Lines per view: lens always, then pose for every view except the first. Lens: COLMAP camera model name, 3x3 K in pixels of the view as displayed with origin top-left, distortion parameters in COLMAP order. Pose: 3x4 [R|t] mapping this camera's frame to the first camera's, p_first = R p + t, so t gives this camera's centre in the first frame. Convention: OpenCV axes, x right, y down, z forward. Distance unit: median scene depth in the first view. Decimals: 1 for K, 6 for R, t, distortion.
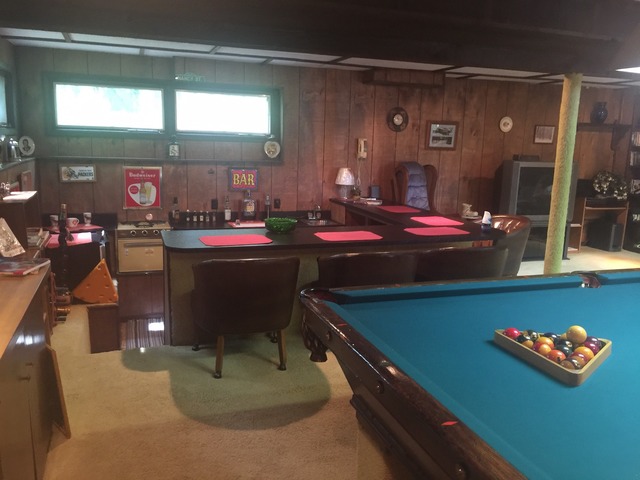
lens RADIAL K [[561.6, 0, 318.5], [0, 561.6, 243.7], [0, 0, 1]] dist [0.003486, -0.009021]
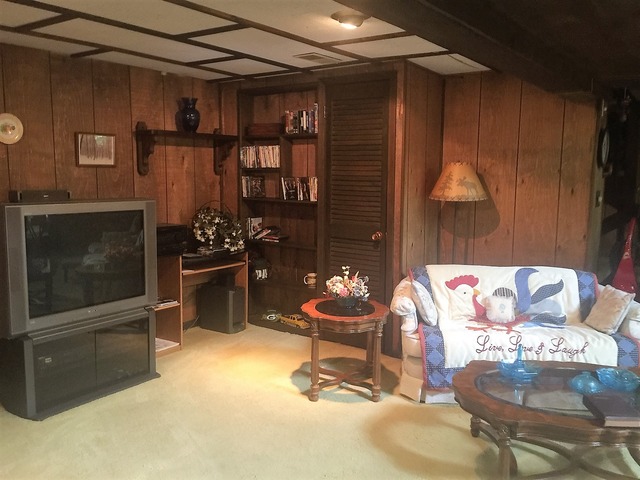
lens RADIAL K [[561.6, 0, 321.3], [0, 561.6, 240.5], [0, 0, 1]] dist [0.003486, -0.009021]
pose [[0.816833, -0.087069, 0.570266, 0.252980], [0.115511, 0.993210, -0.013811, -0.070774], [-0.565191, 0.077154, 0.821344, 0.416297]]
